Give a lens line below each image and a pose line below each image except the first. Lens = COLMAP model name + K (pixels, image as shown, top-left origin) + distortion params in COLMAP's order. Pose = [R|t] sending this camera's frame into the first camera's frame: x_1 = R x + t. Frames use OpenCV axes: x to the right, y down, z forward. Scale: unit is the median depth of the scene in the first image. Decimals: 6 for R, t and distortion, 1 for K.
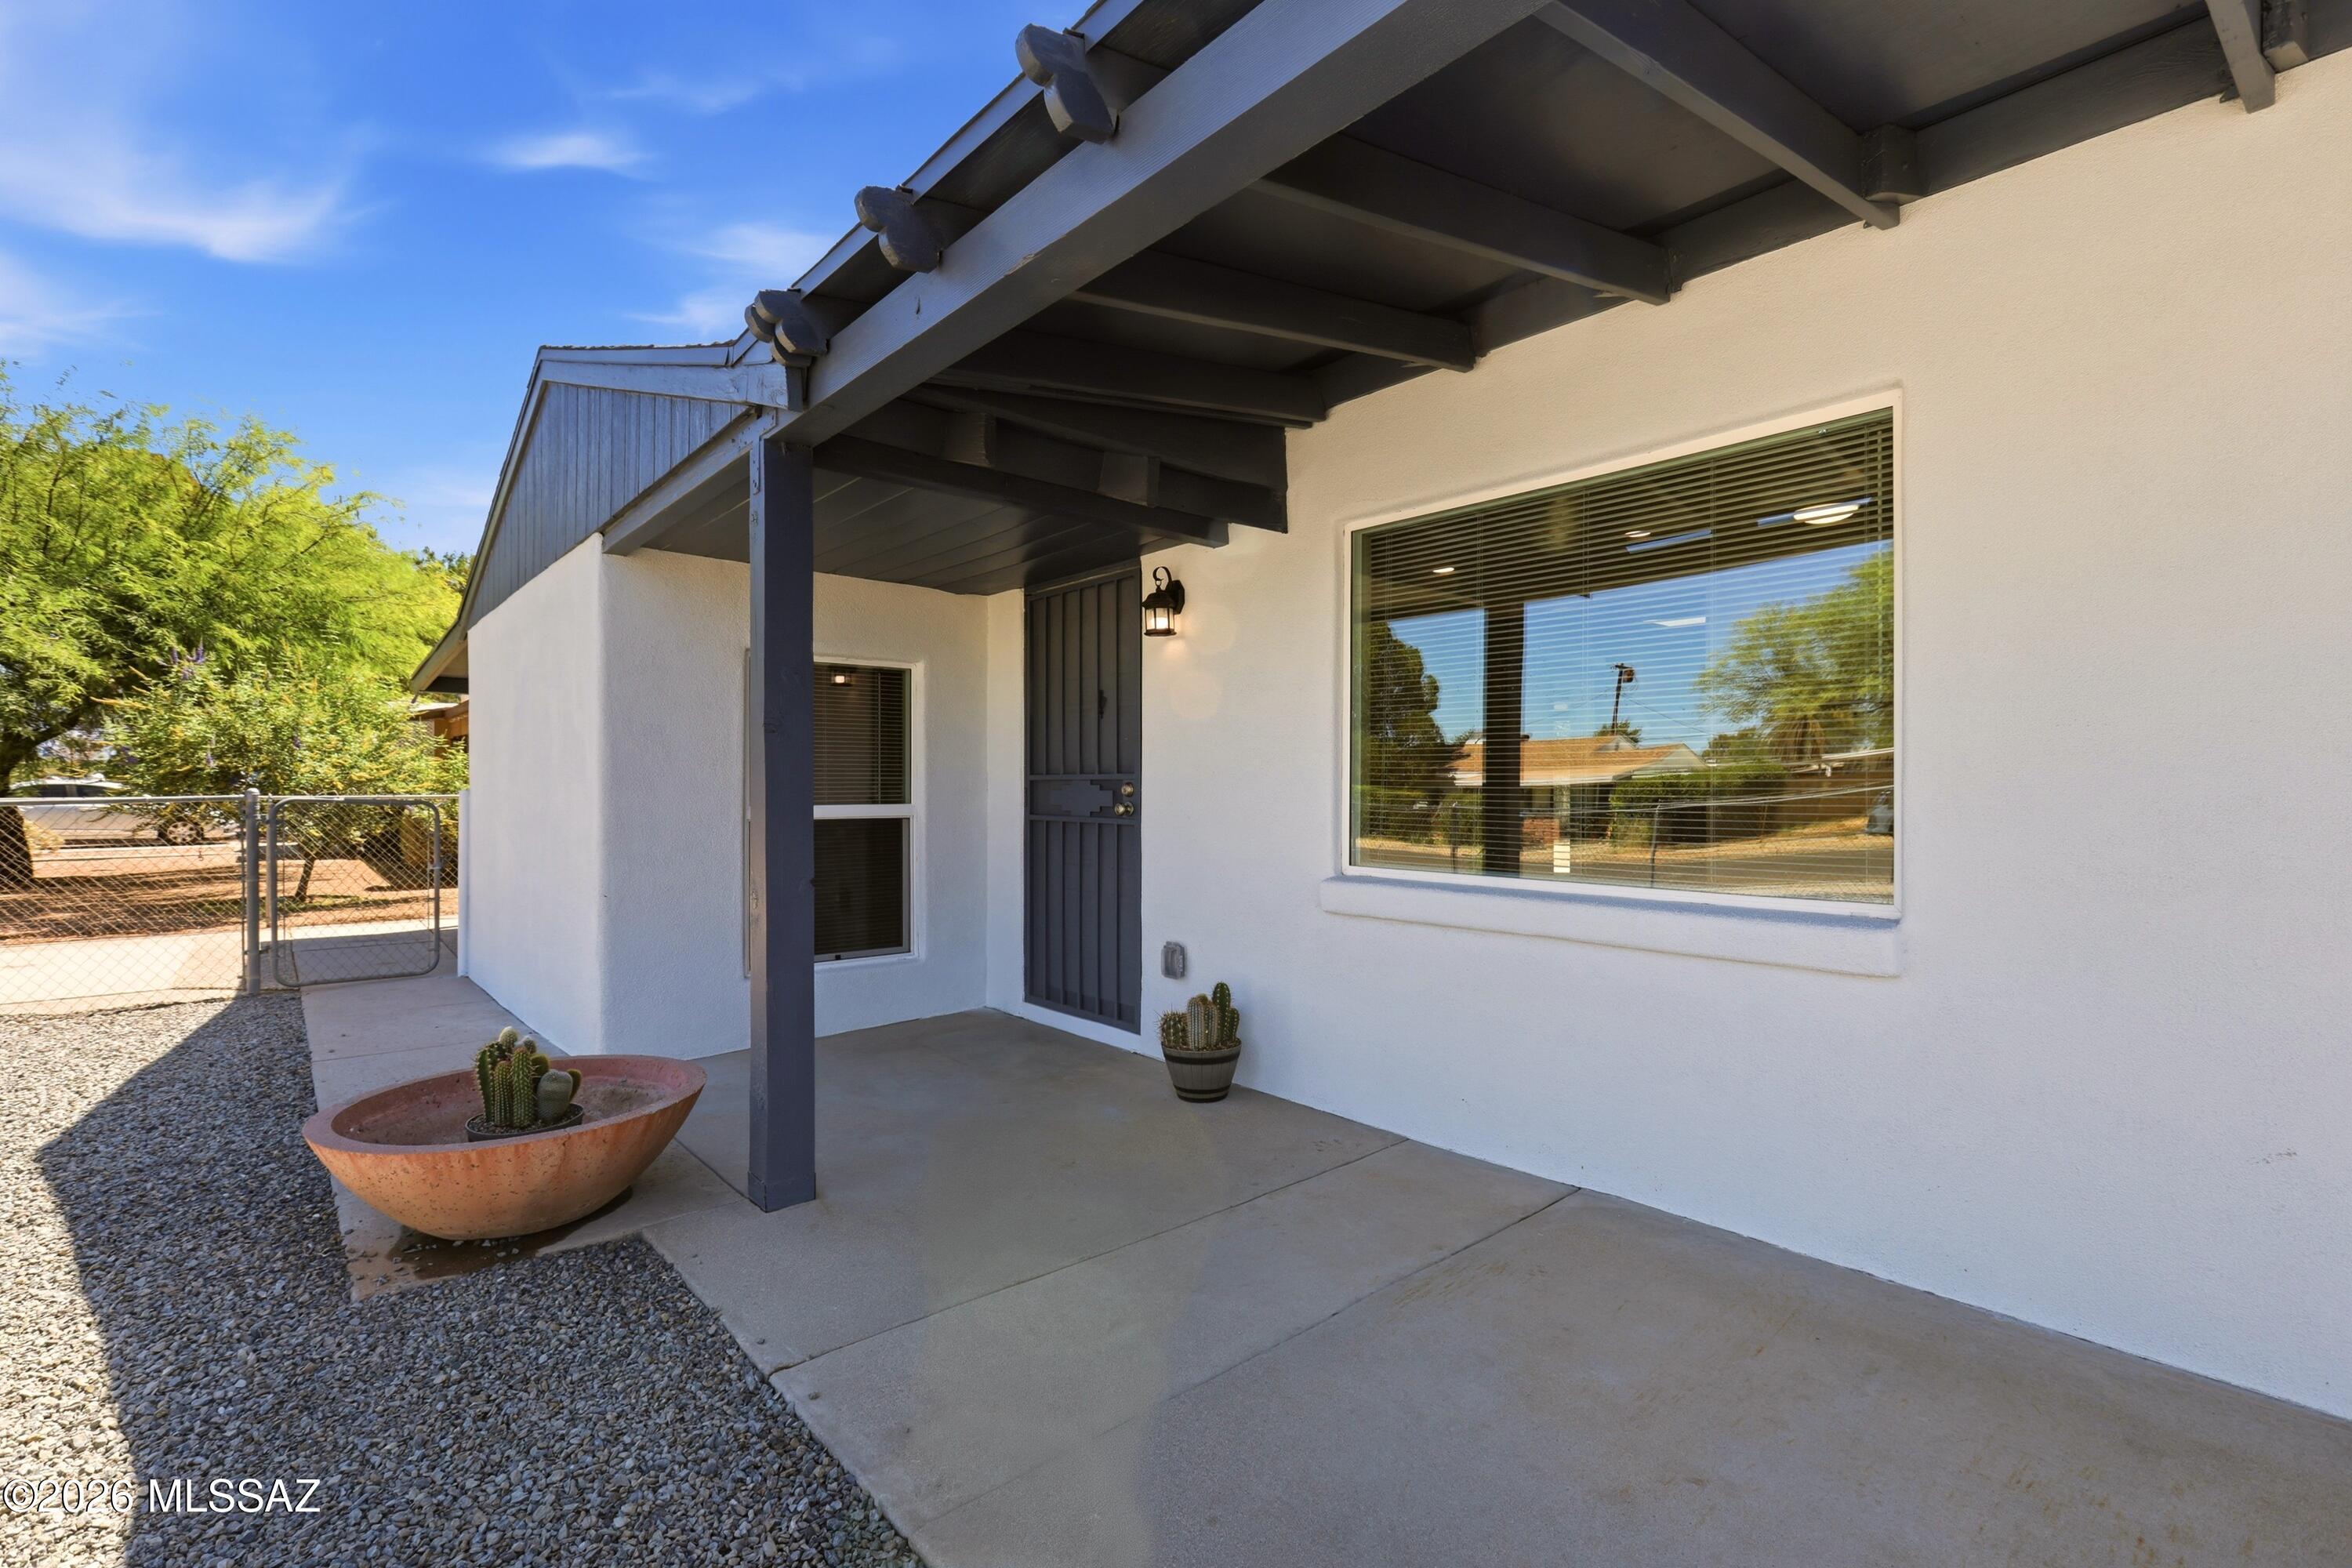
lens RADIAL K [[1076.6, 0, 1190.6], [0, 1076.6, 779.4], [0, 0, 1]] dist [-0.015515, 0.008298]
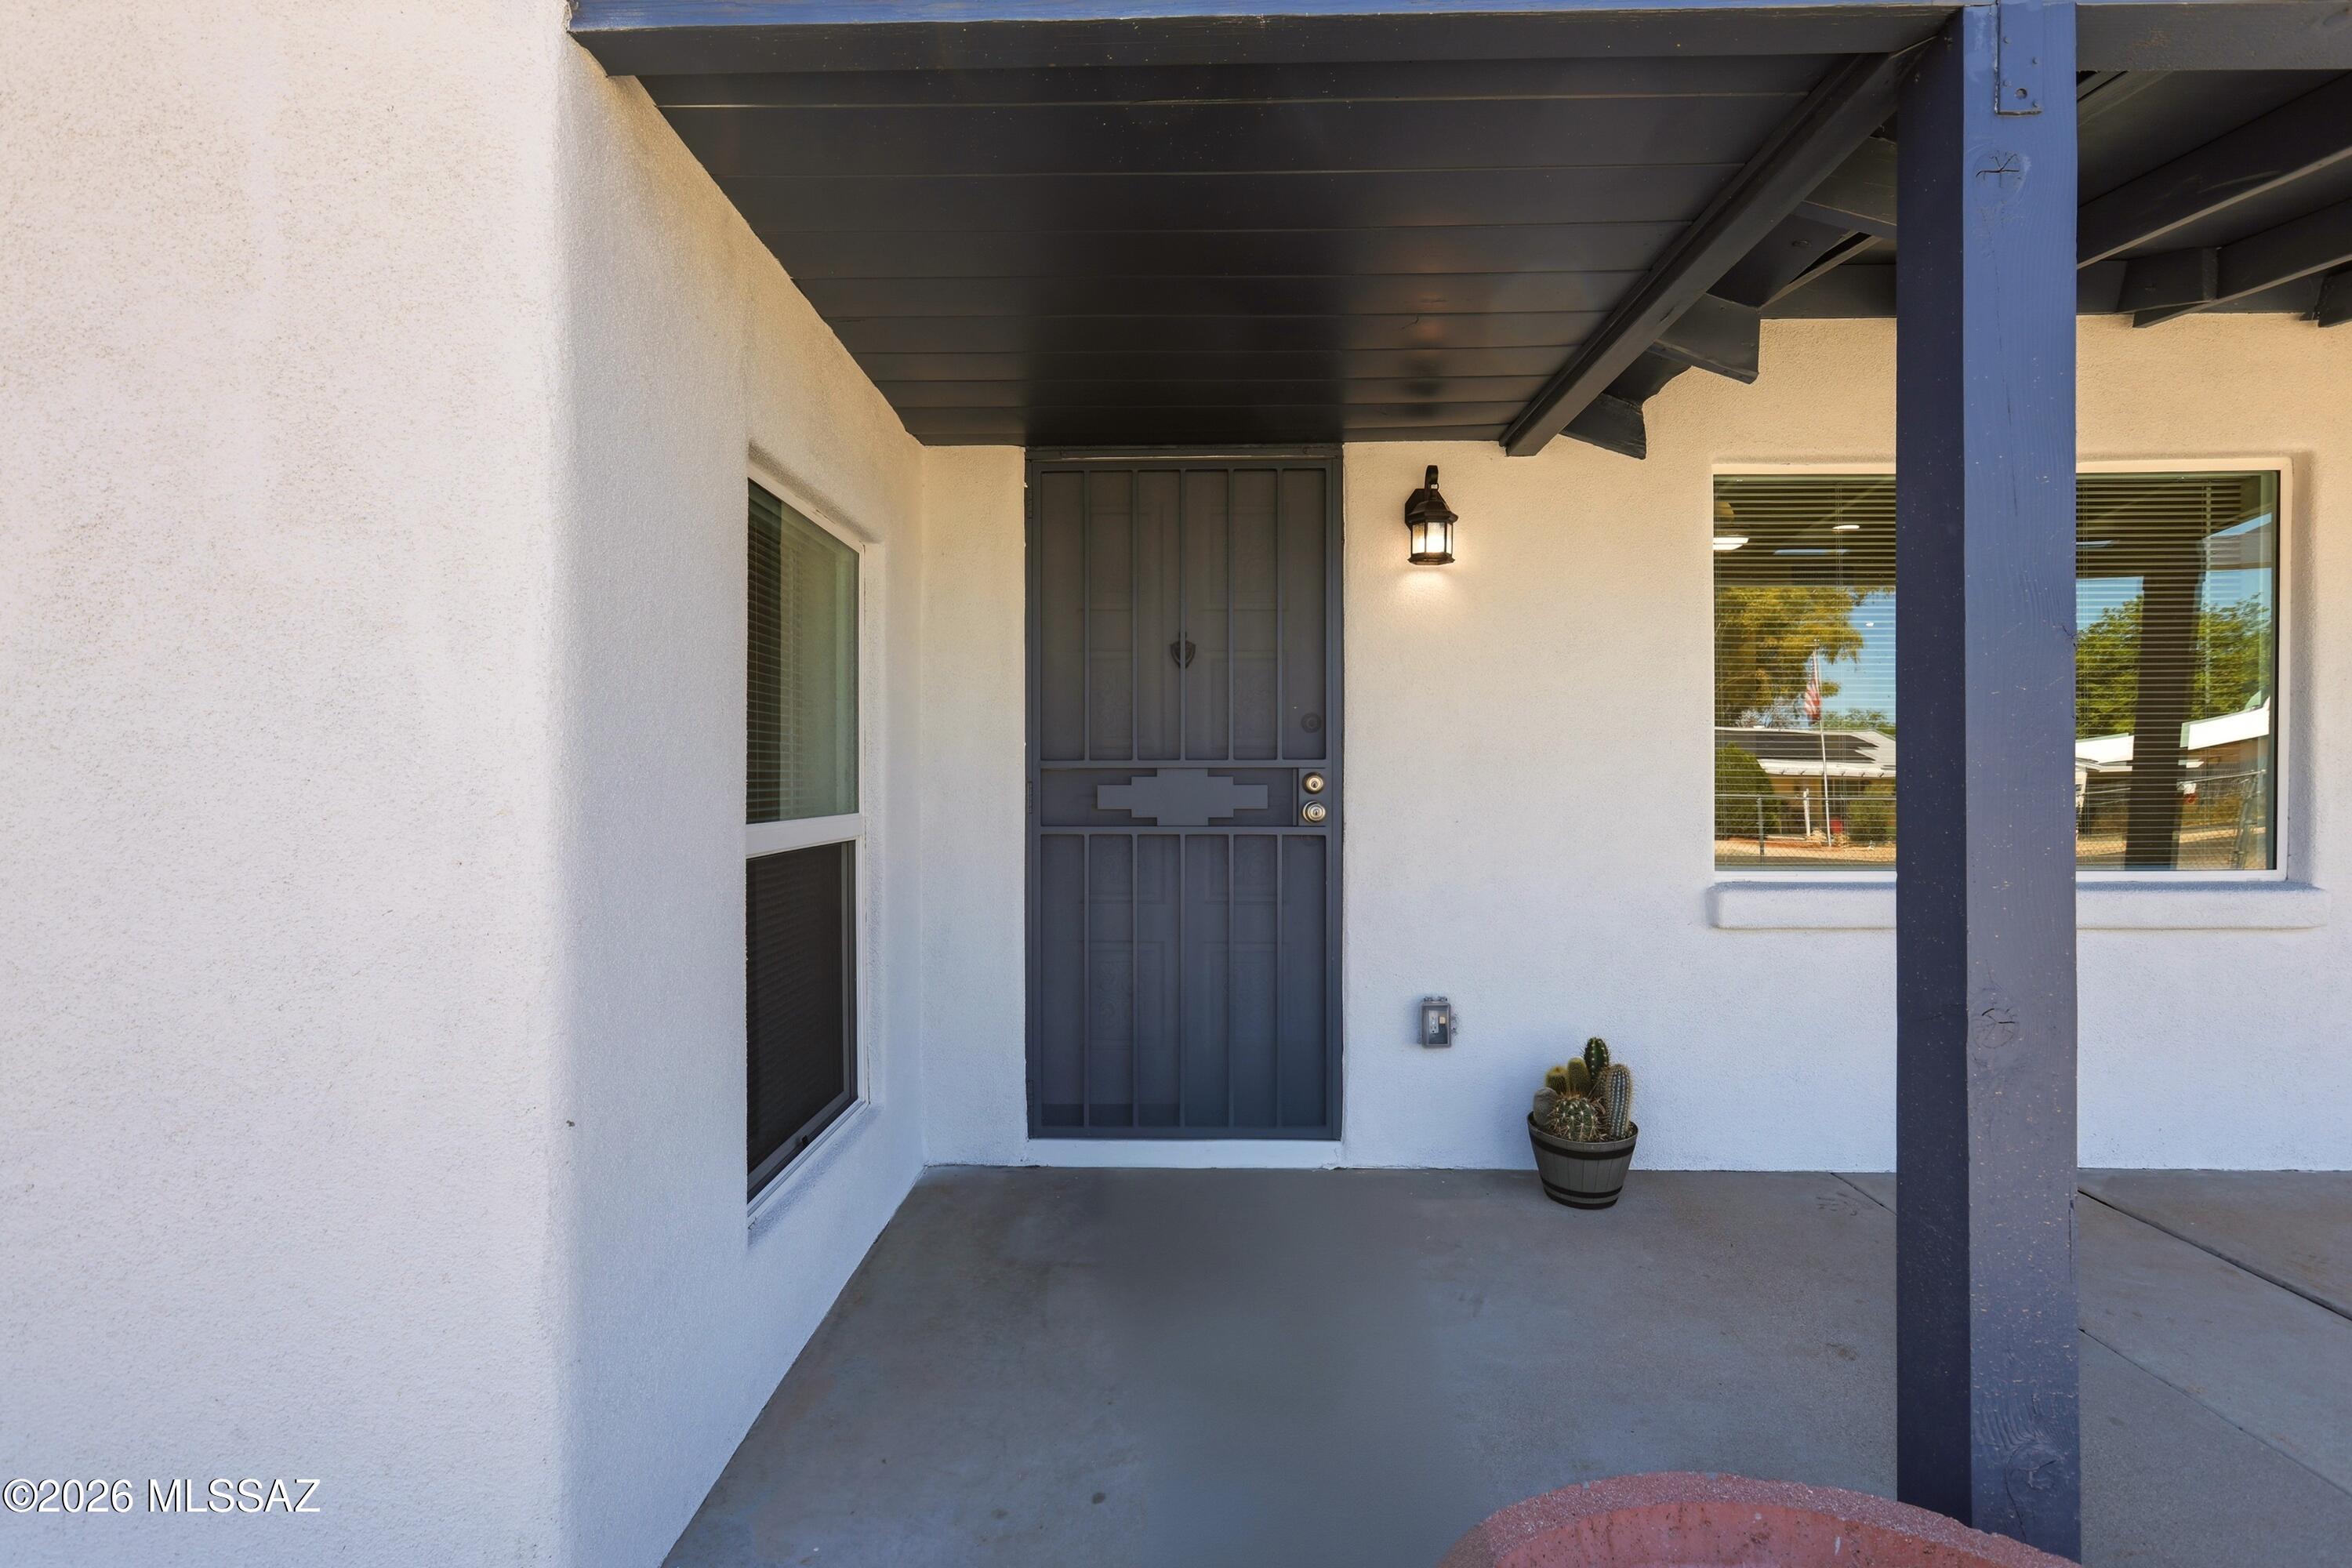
lens RADIAL K [[1076.6, 0, 1190.6], [0, 1076.6, 779.4], [0, 0, 1]] dist [-0.015515, 0.008298]
pose [[0.669935, -0.002626, 0.742415, -0.641582], [-0.001321, 0.999988, 0.004730, 0.004334], [-0.742418, -0.004150, 0.669924, 0.635679]]
